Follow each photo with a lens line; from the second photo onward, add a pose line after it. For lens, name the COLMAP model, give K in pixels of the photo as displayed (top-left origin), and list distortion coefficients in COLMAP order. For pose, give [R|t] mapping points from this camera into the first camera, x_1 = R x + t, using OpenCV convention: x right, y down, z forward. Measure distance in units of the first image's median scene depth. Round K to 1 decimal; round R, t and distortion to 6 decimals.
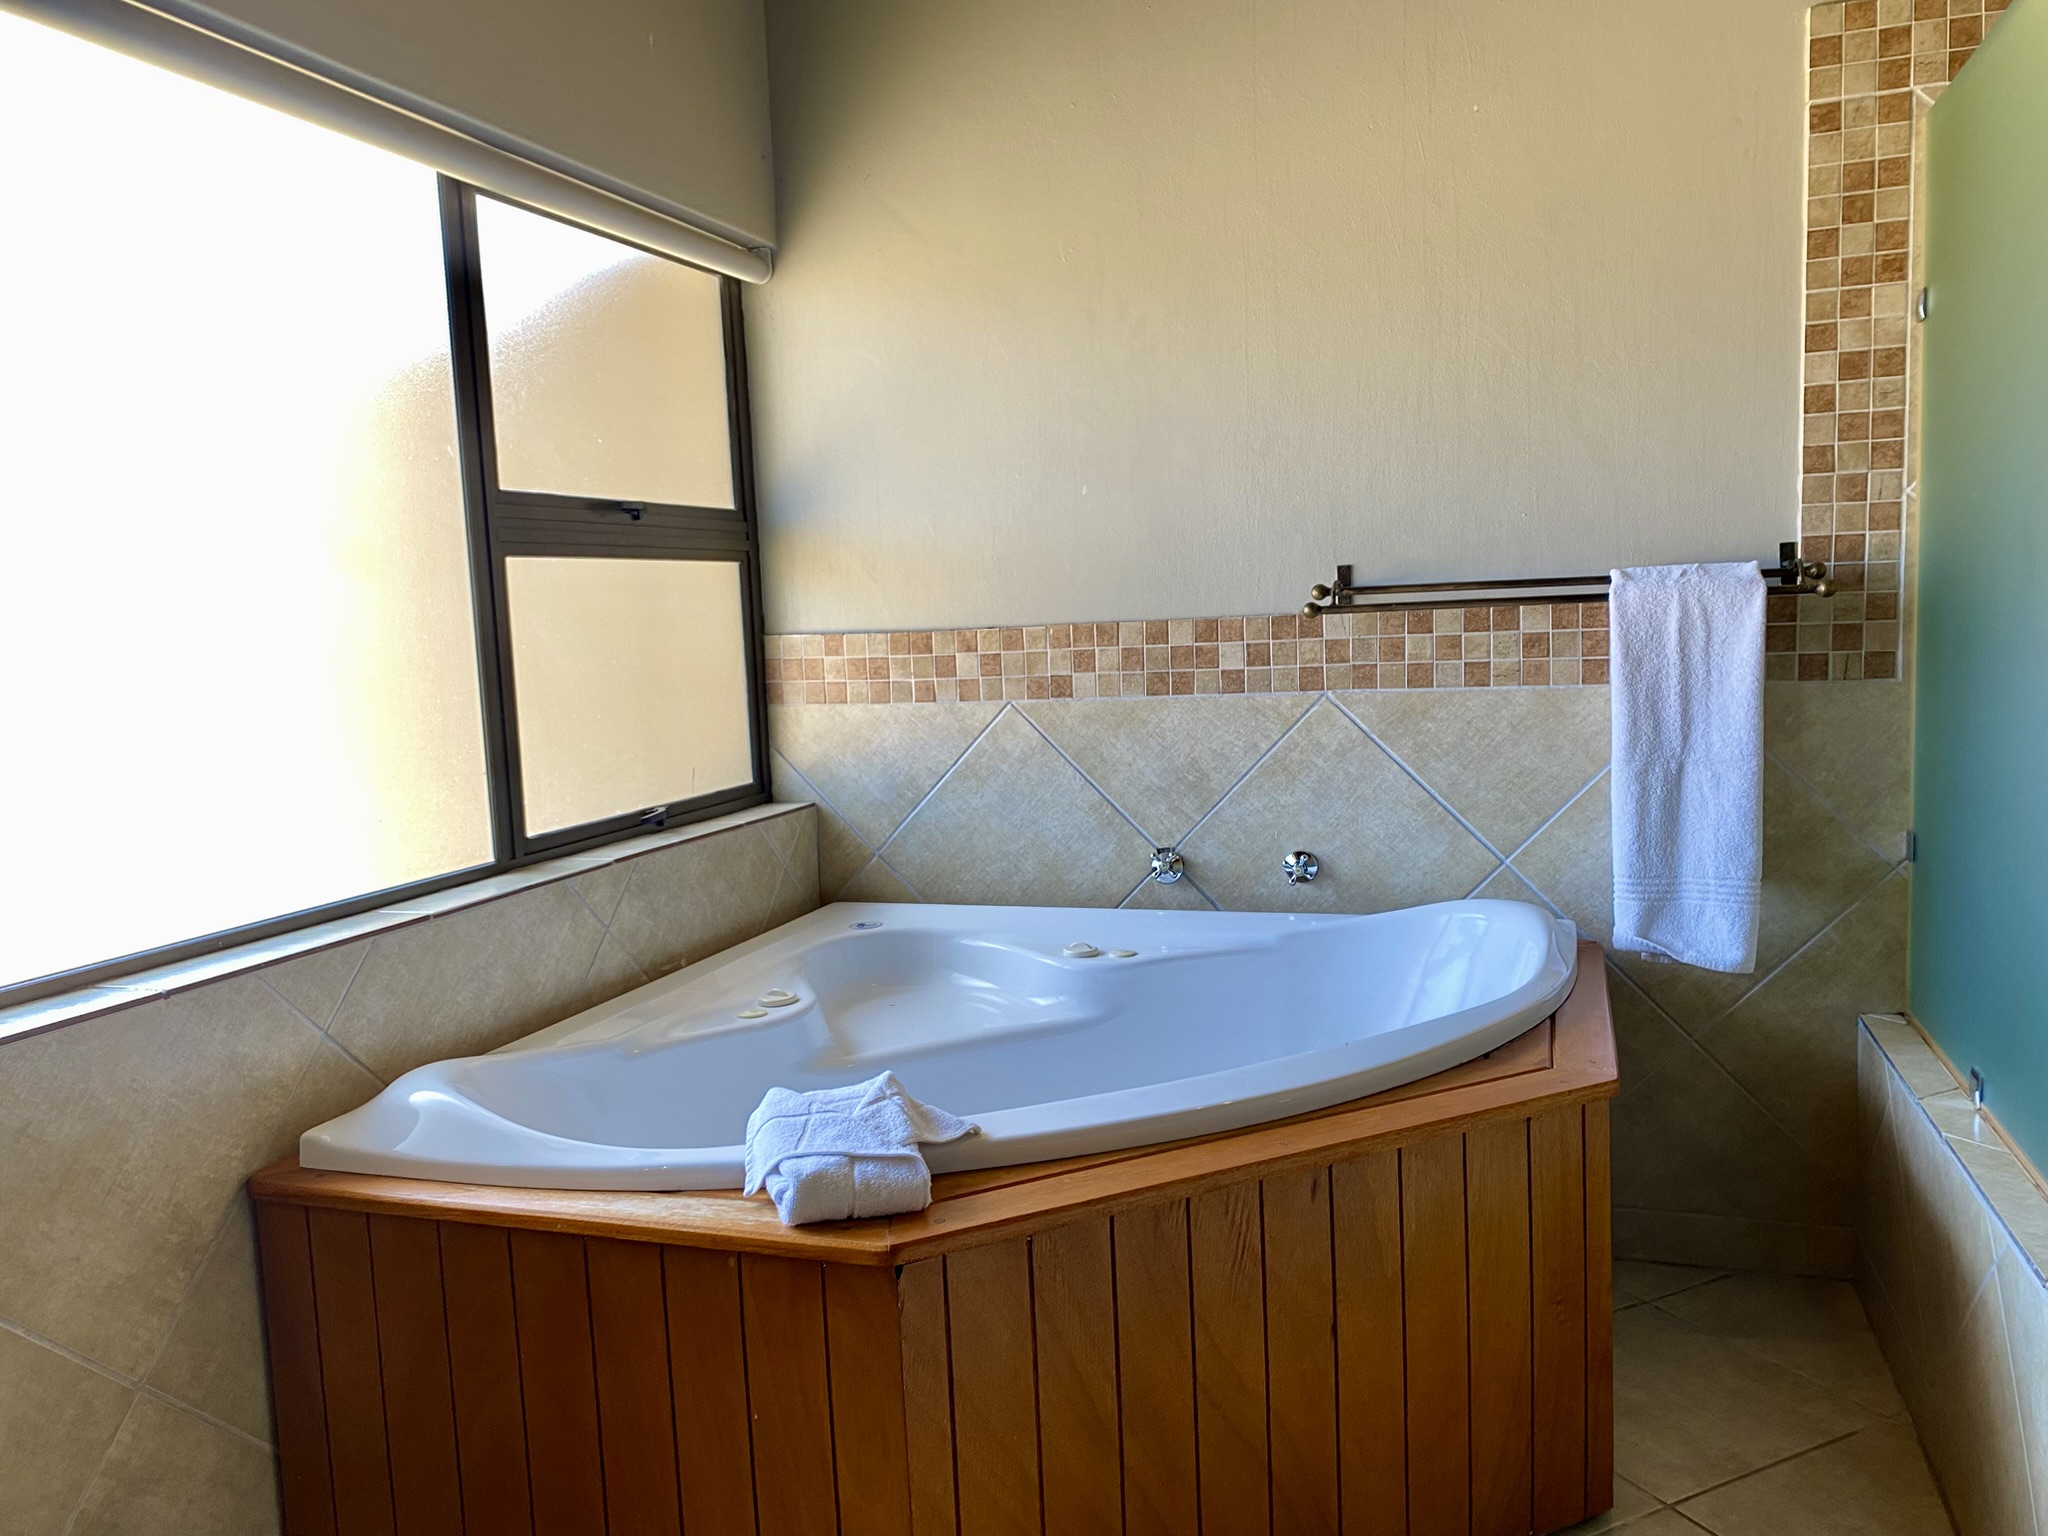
lens RADIAL K [[1550.4, 0, 1015.4], [0, 1550.4, 764.3], [0, 0, 1]] dist [0.029893, -0.041506]
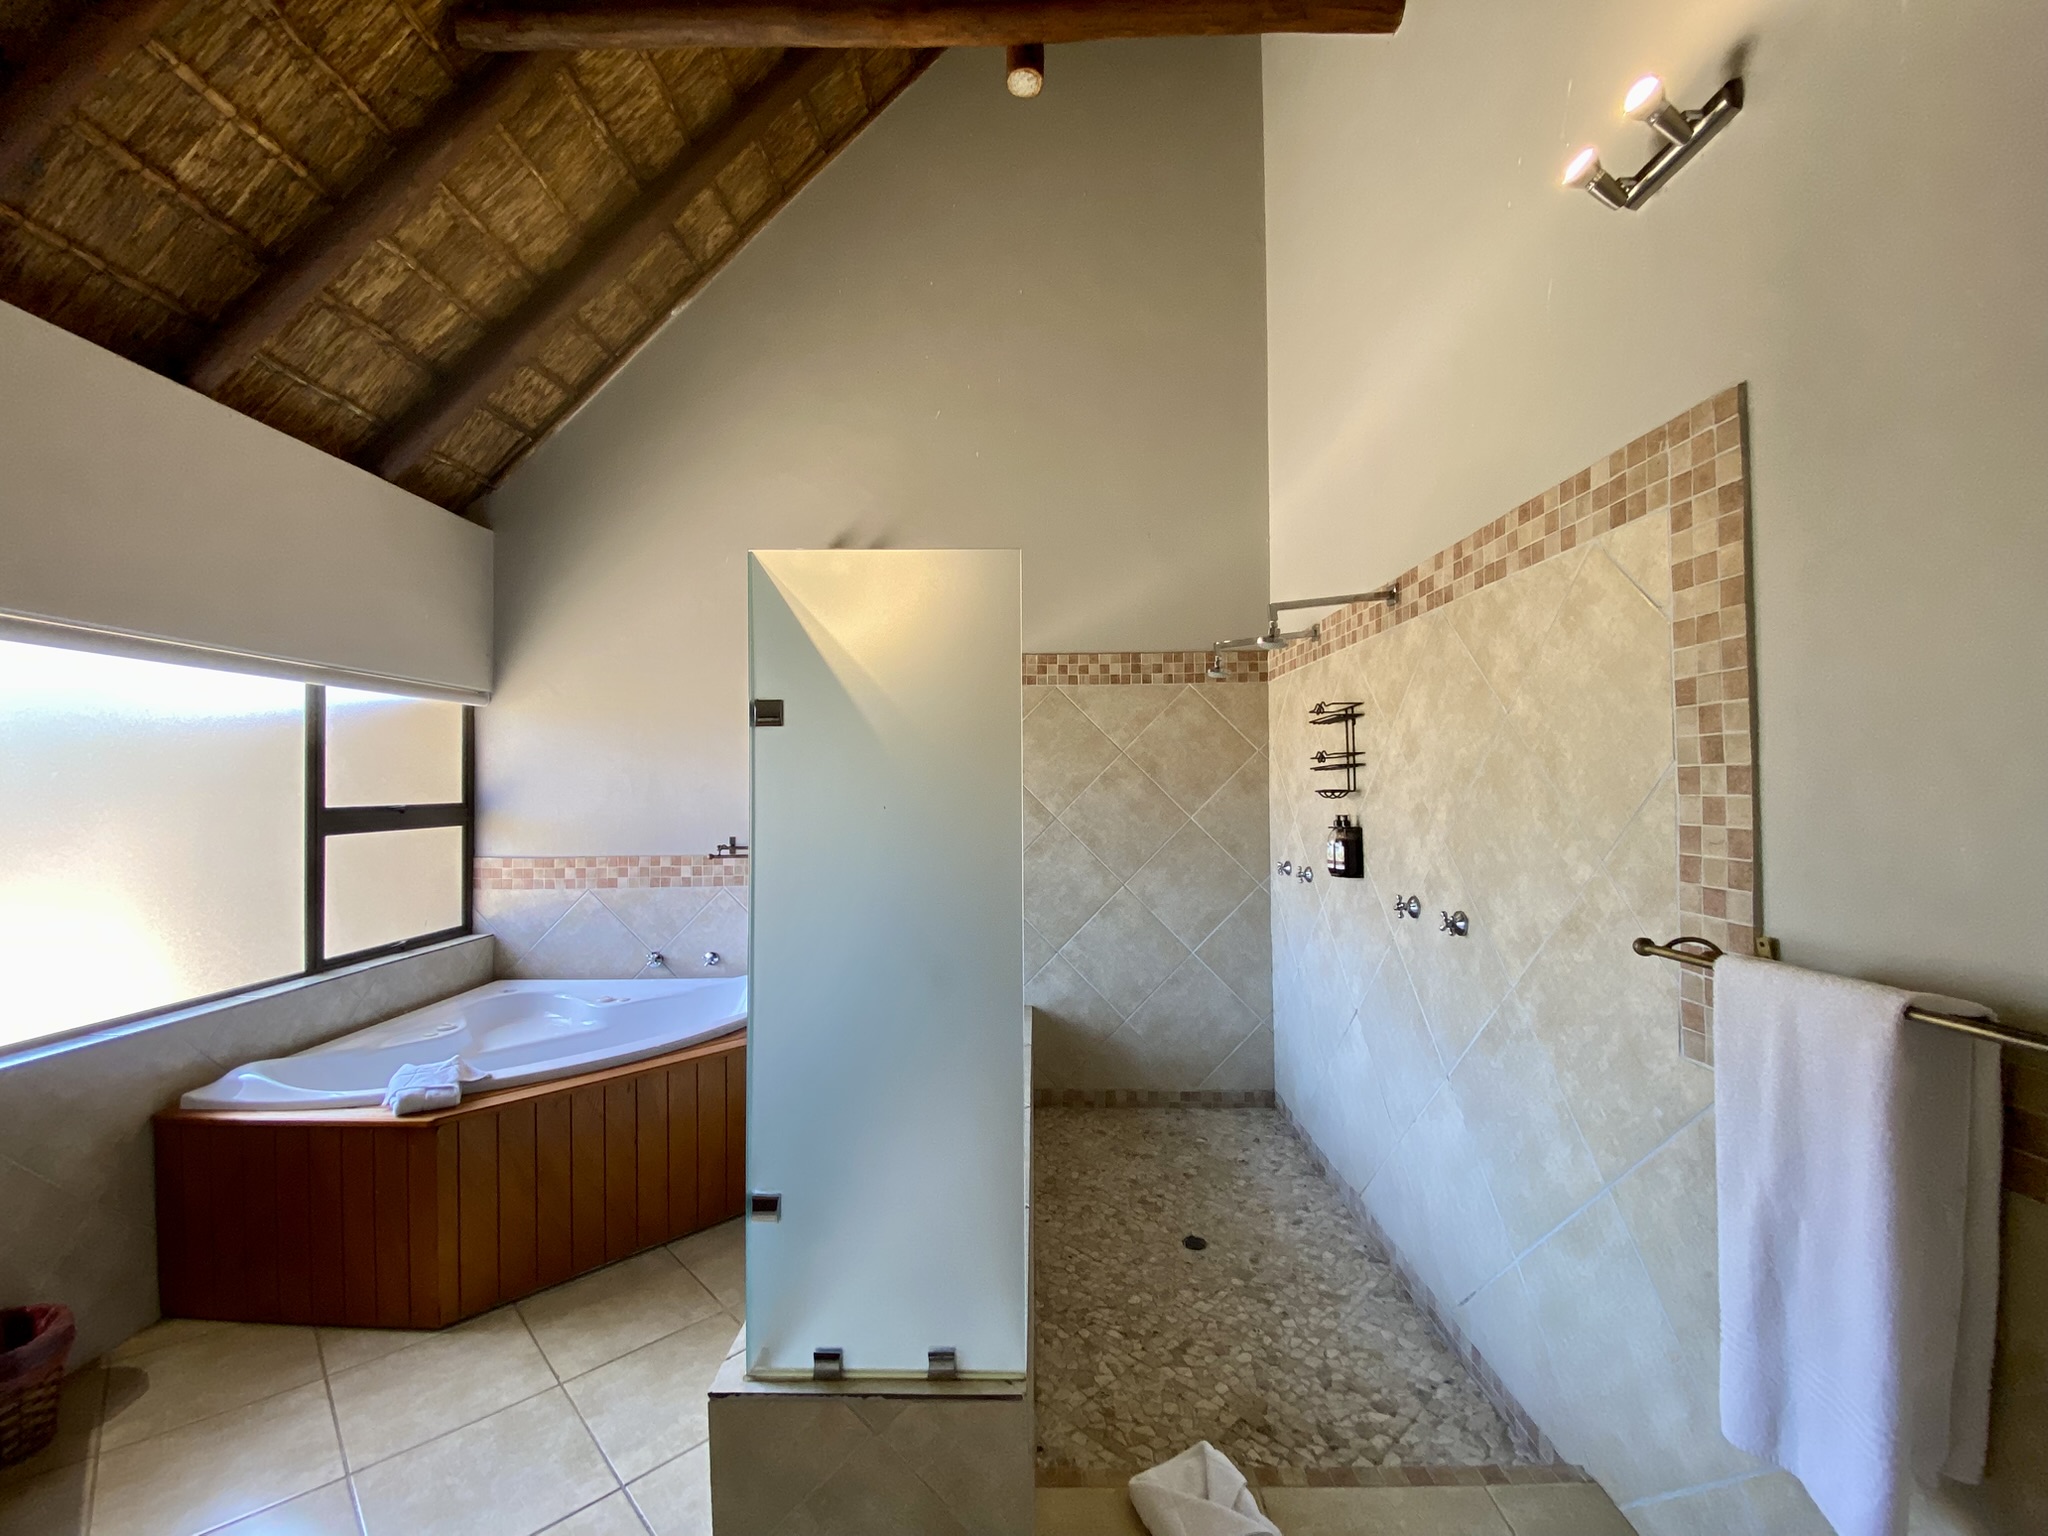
lens RADIAL K [[826.9, 0, 1027.9], [0, 826.9, 755.4], [0, 0, 1]] dist [-0.008385, -0.008535]
pose [[0.943800, 0.045015, 0.327439, 0.212134], [0.002875, 0.989527, -0.144322, -0.060992], [-0.330506, 0.137153, 0.933785, -0.413243]]
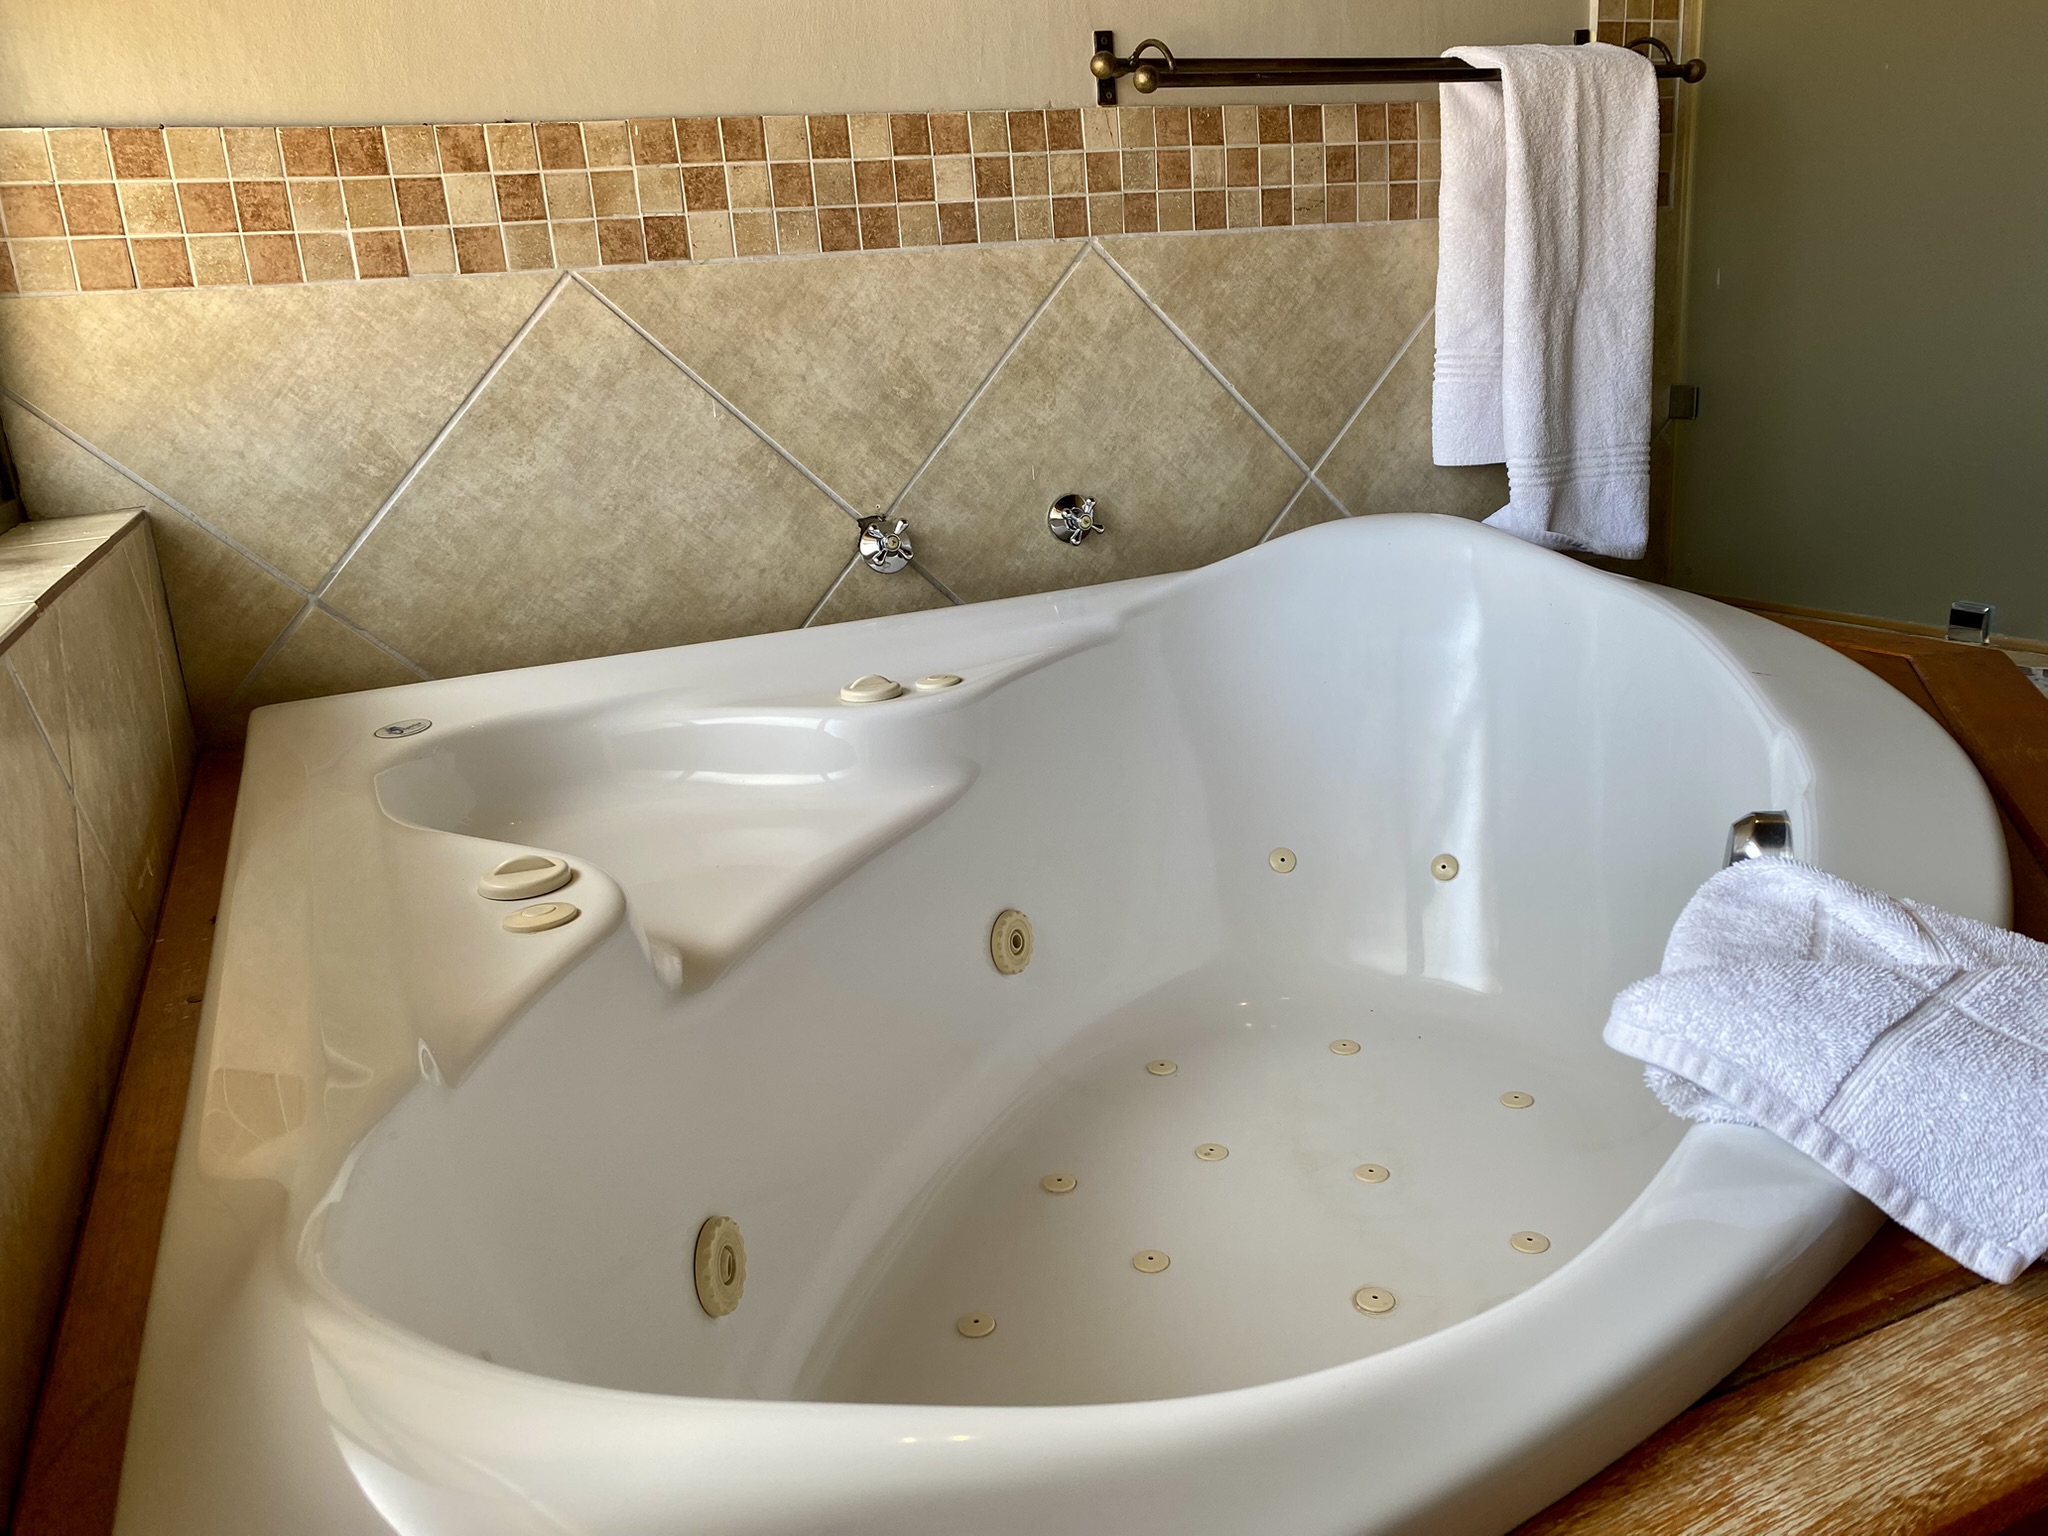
lens RADIAL K [[1550.4, 0, 1036.6], [0, 1550.4, 748.3], [0, 0, 1]] dist [0.029893, -0.041506]
pose [[0.726644, -0.193381, 0.659236, -0.279919], [0.110752, 0.979989, 0.165394, 0.050997], [-0.678028, -0.047171, 0.733521, 0.515037]]
